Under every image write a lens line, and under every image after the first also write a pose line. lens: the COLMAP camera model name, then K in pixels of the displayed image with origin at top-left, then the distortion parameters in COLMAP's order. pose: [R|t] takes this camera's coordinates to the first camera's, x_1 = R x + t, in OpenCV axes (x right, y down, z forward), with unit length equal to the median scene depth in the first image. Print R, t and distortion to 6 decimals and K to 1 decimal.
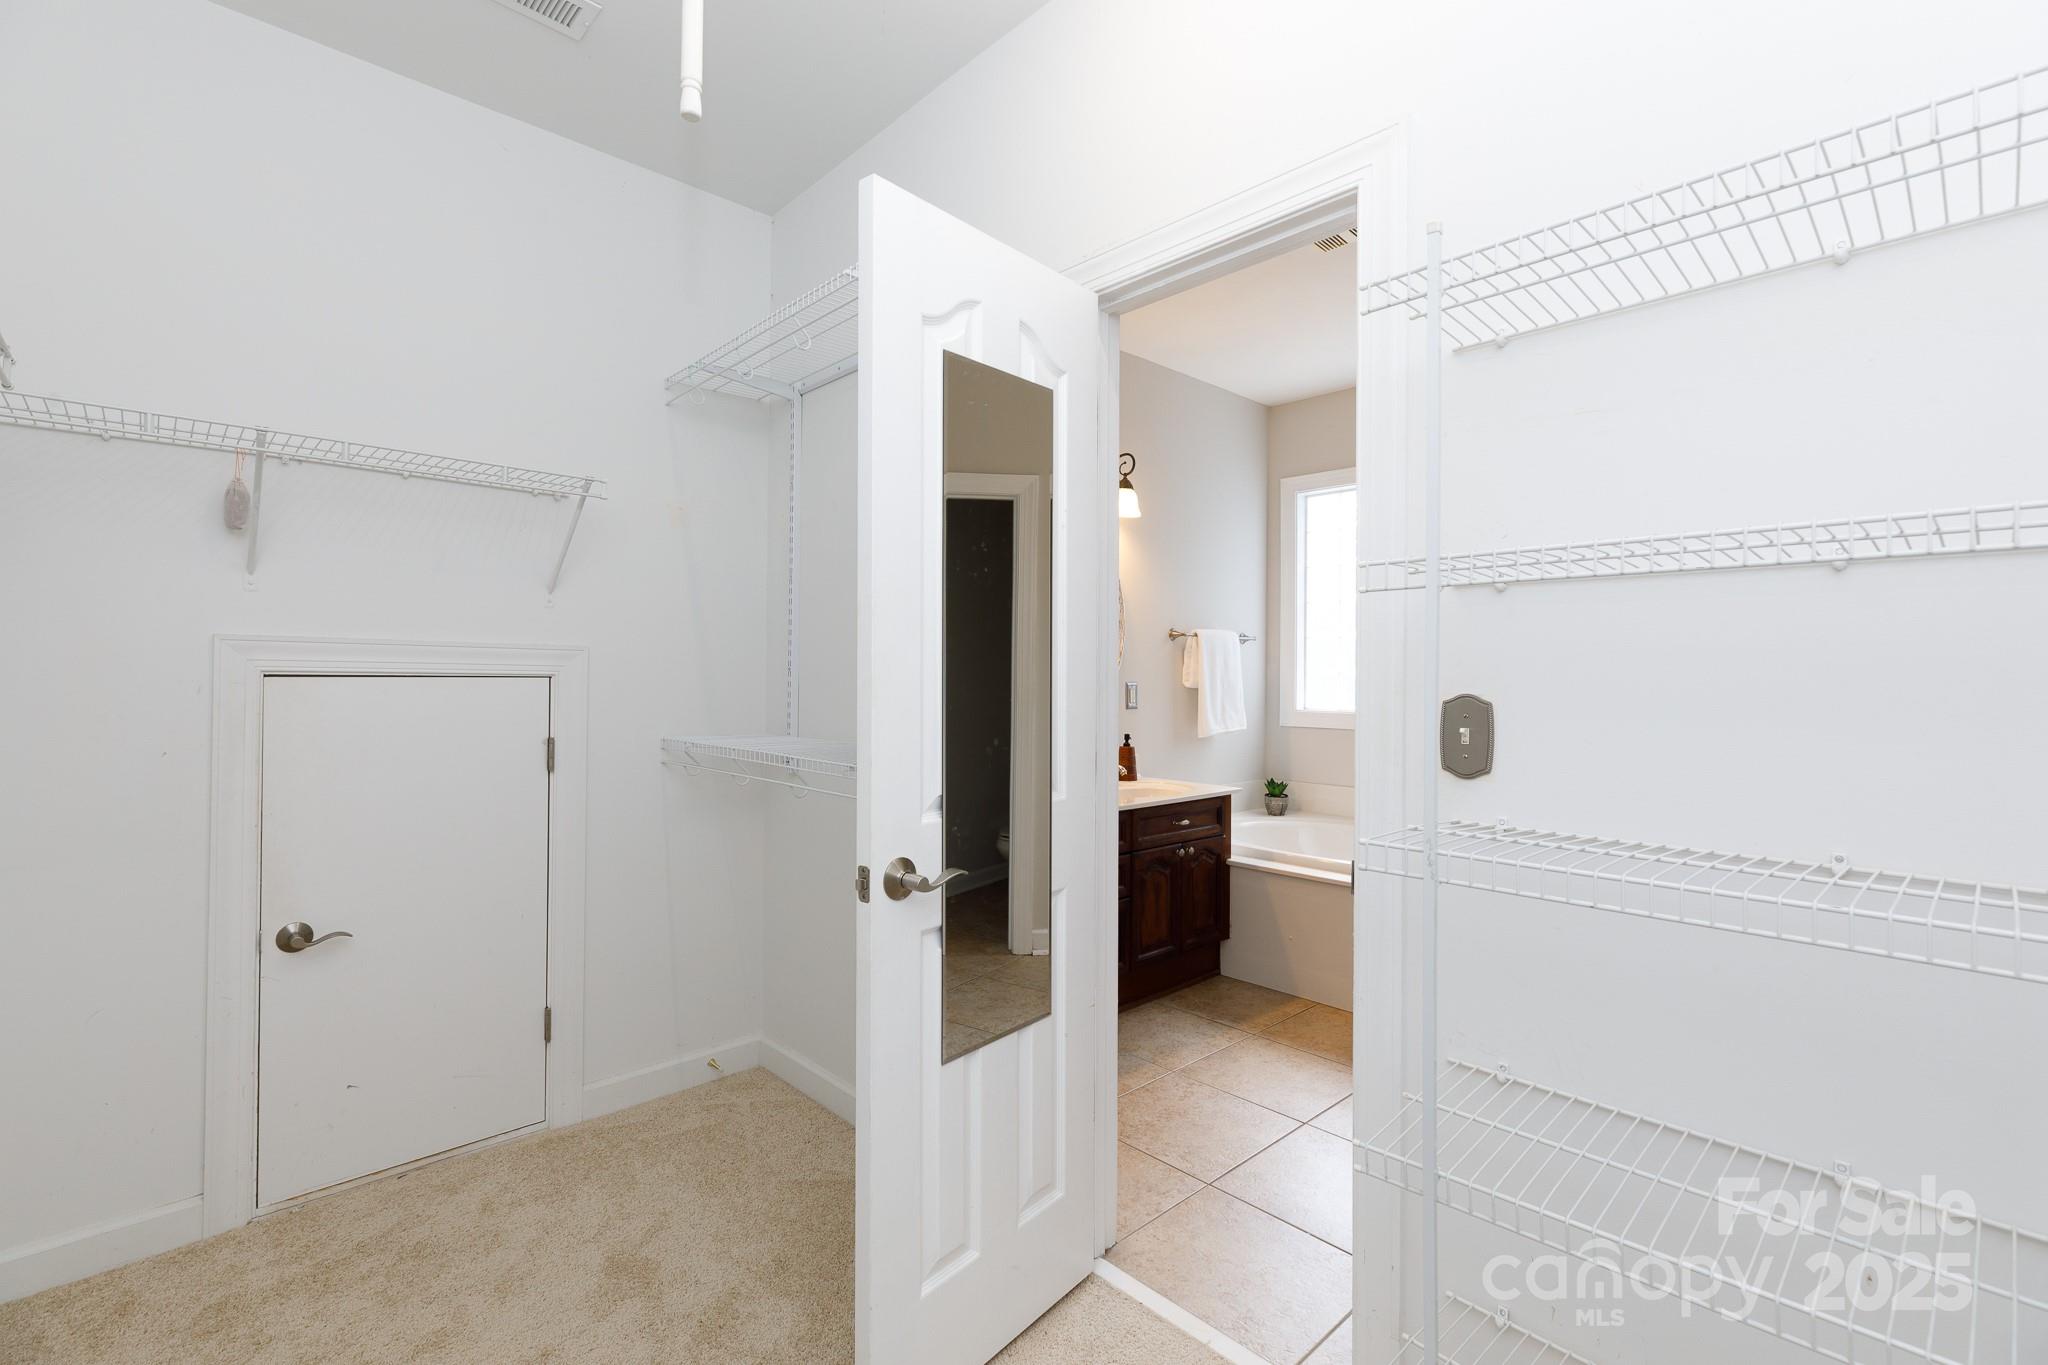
lens RADIAL K [[914.8, 0, 1013.3], [0, 914.8, 672.6], [0, 0, 1]] dist [0.000628, 0.000826]
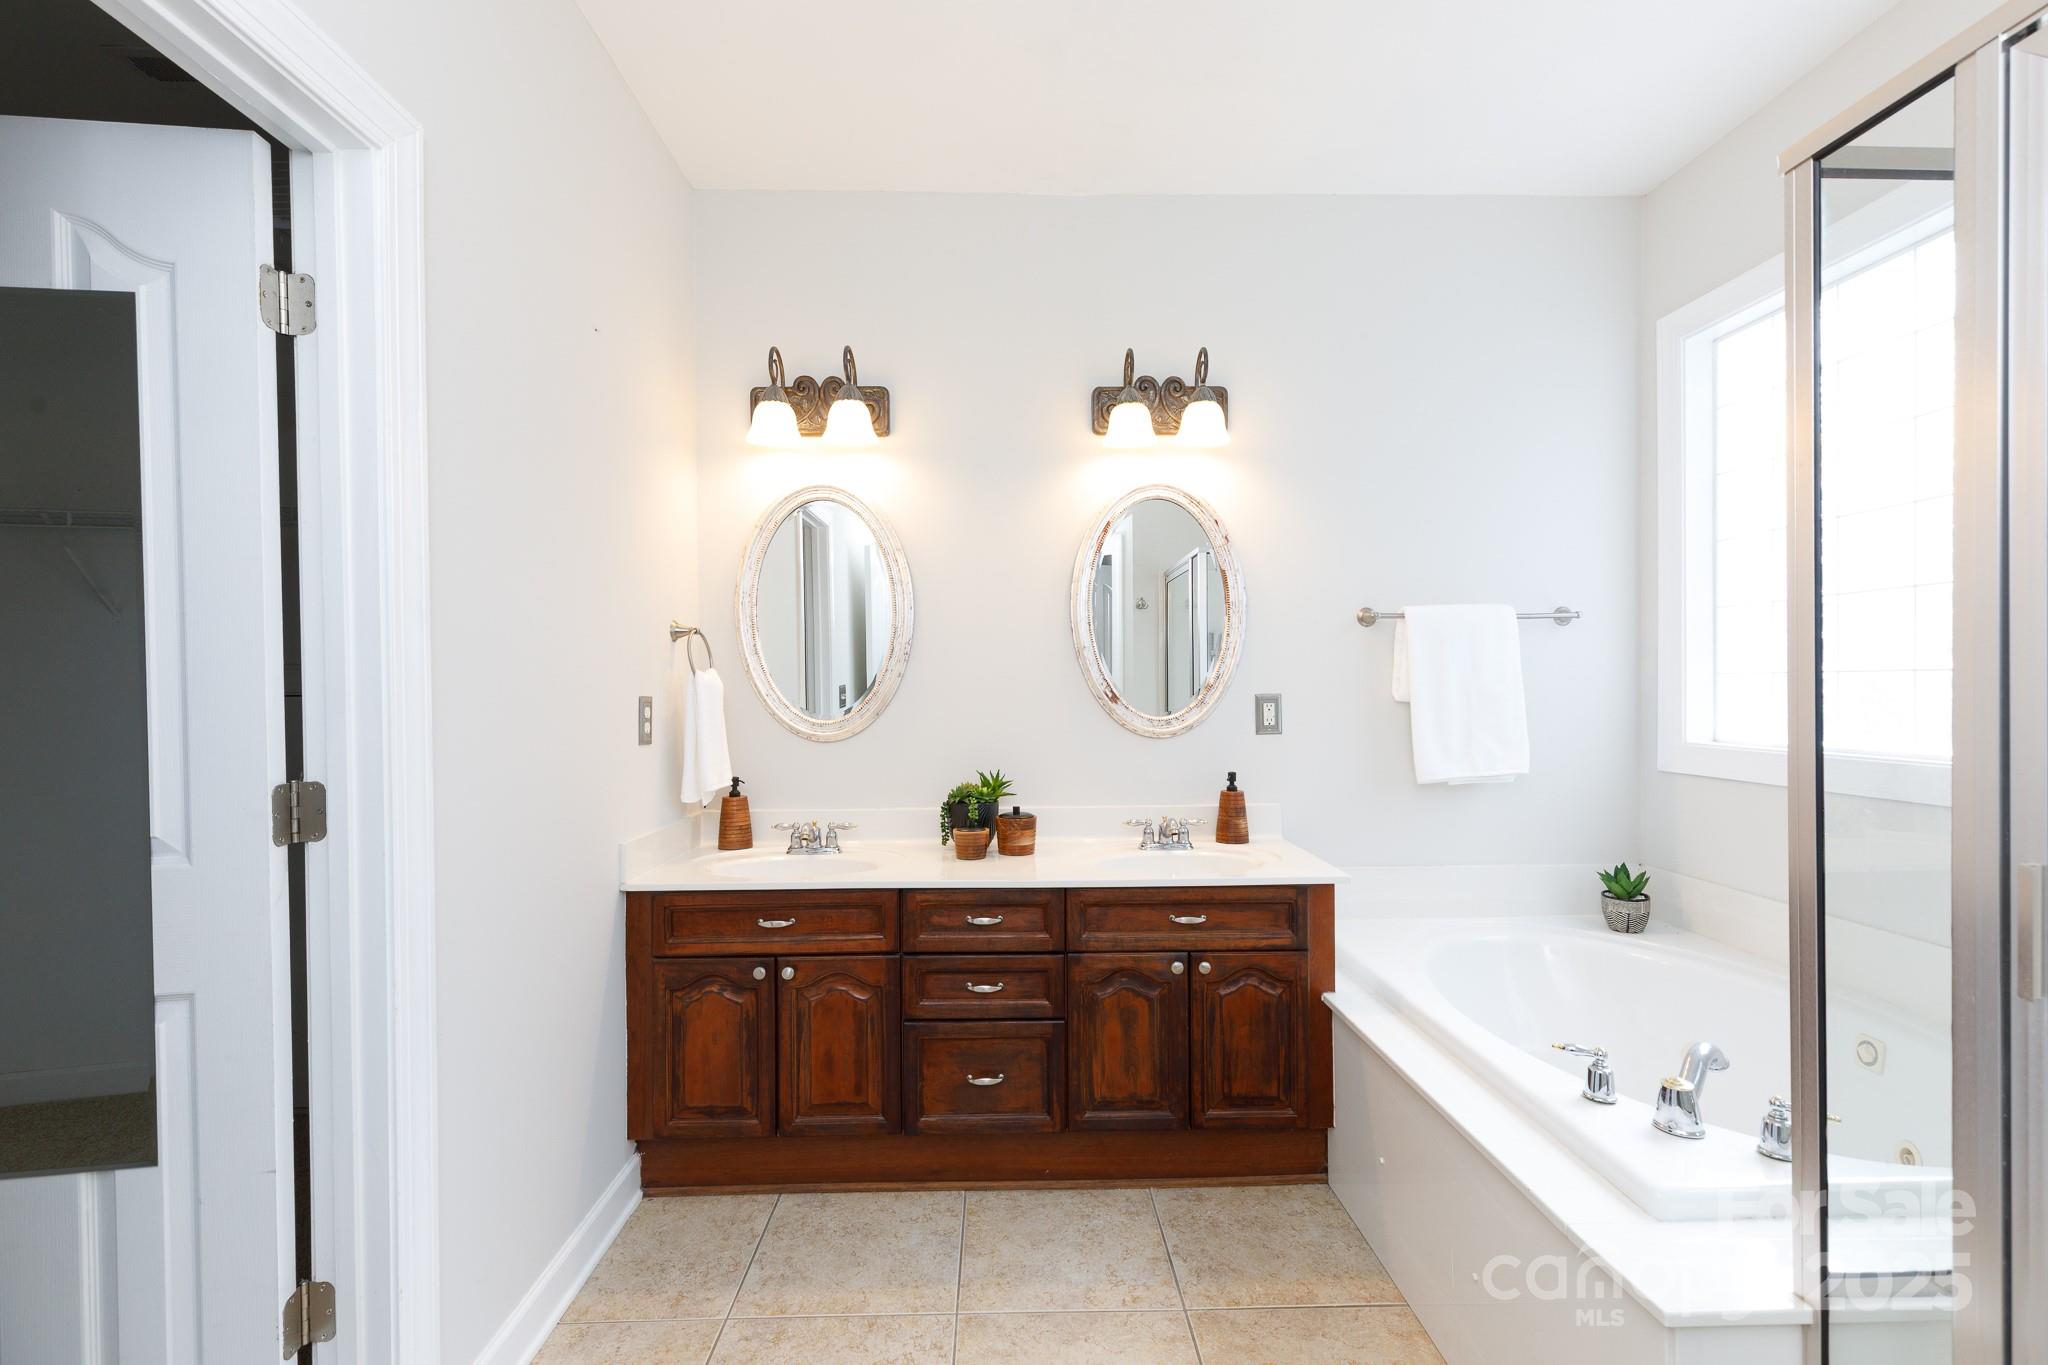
lens RADIAL K [[914.8, 0, 1026.0], [0, 914.8, 696.4], [0, 0, 1]] dist [0.000628, 0.000826]
pose [[0.746953, -0.001876, -0.664875, 0.500603], [0.012731, 0.999853, 0.011482, 0.002970], [0.664755, -0.017042, 0.746867, 0.449182]]
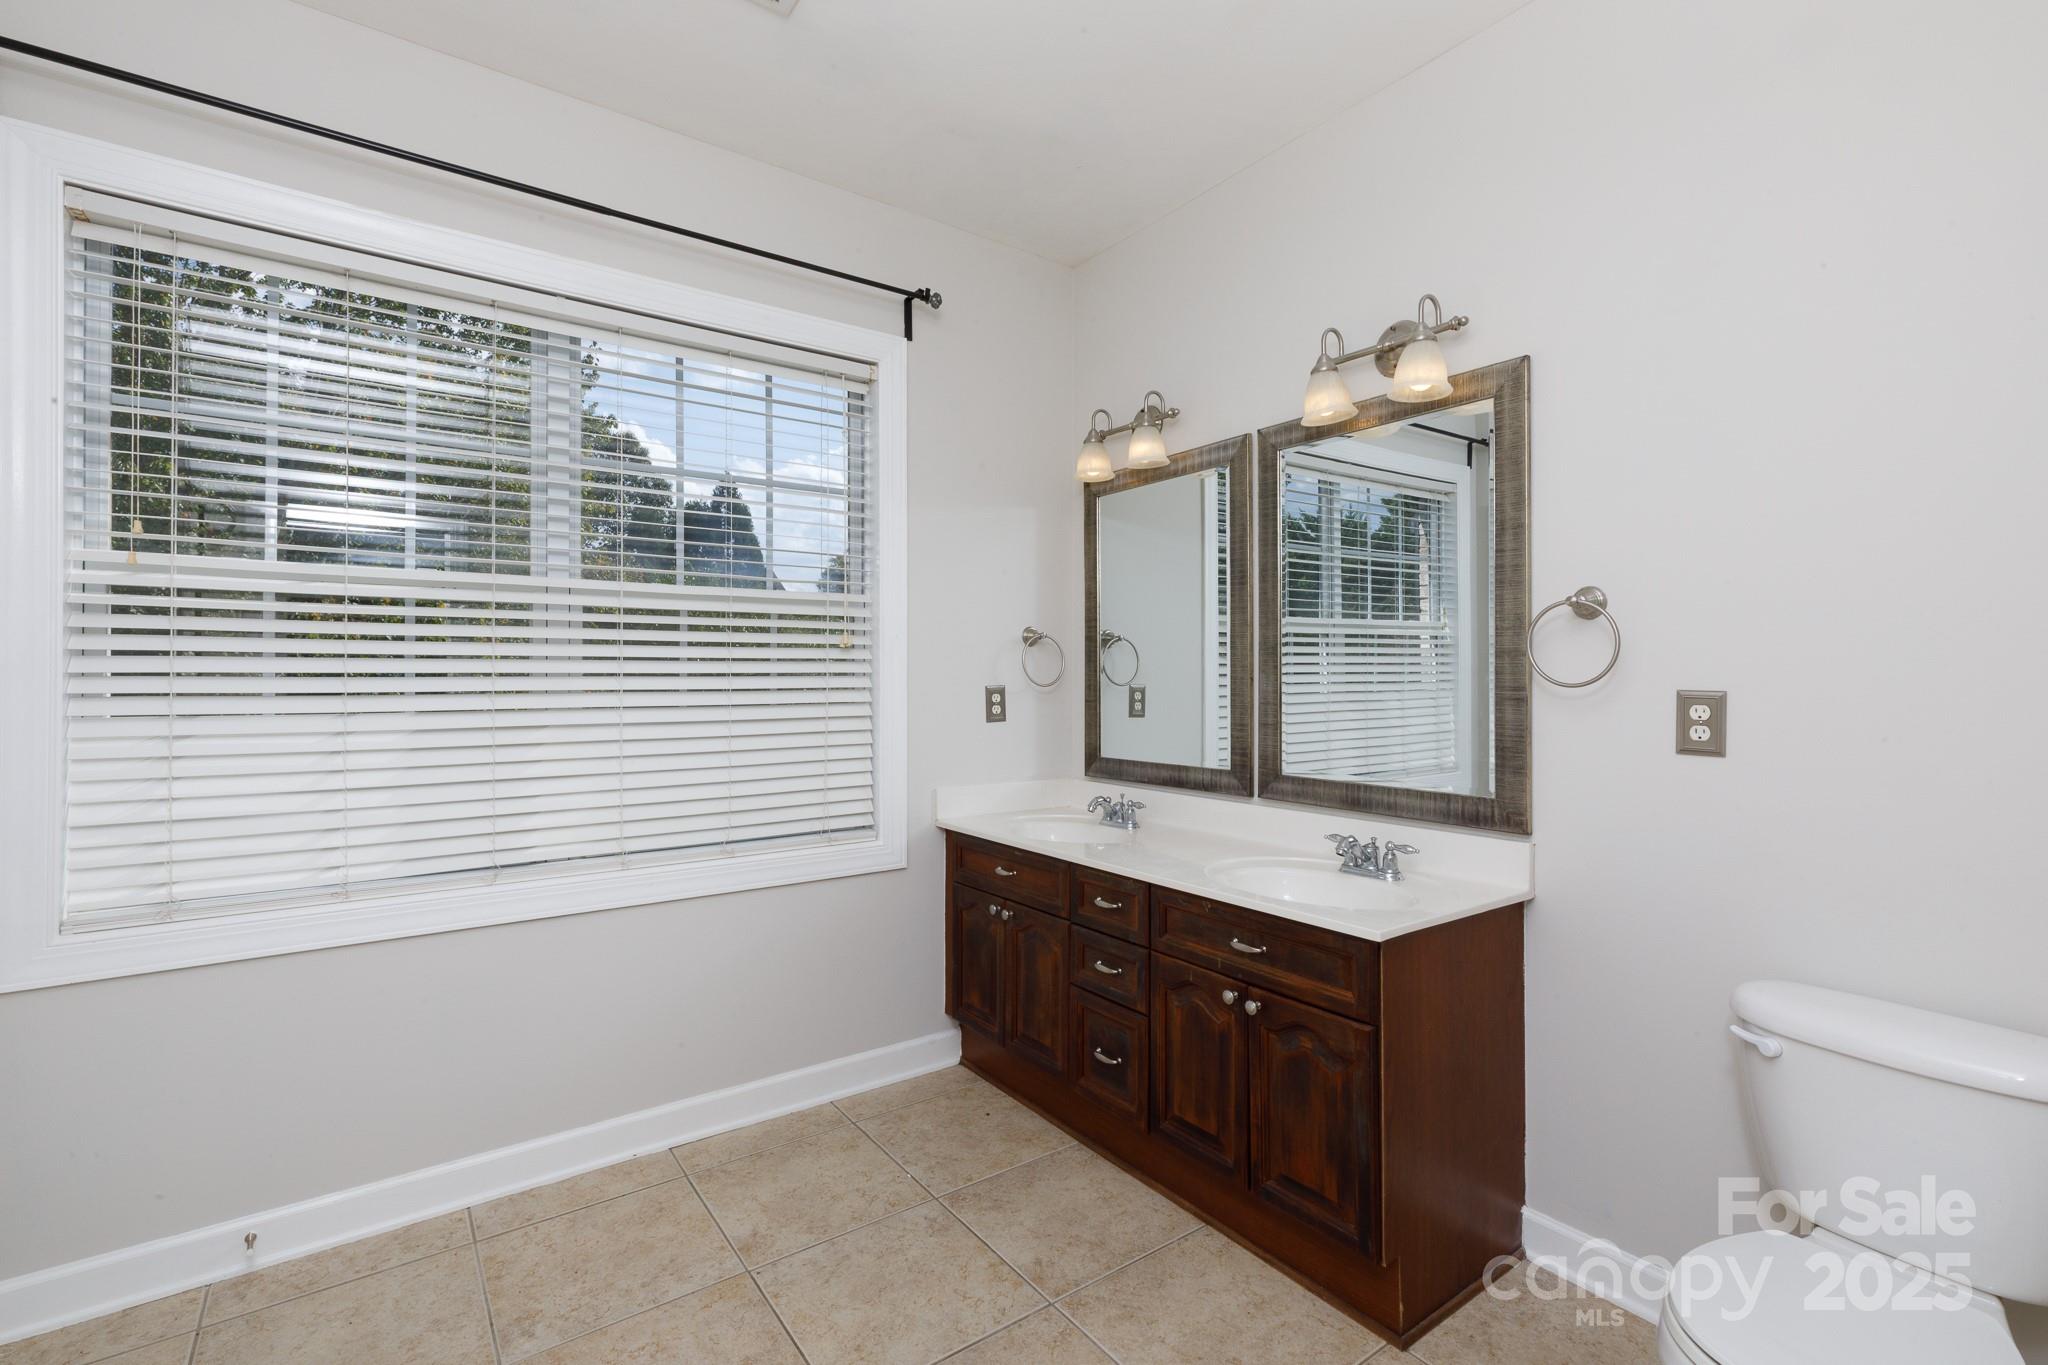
lens RADIAL K [[914.8, 0, 1019.0], [0, 914.8, 678.2], [0, 0, 1]] dist [0.000628, 0.000826]
pose [[-0.138129, -0.007275, -0.990388, 0.655714], [0.003050, 0.999965, -0.007771, 0.006367], [0.990410, -0.004094, -0.138102, 0.778513]]
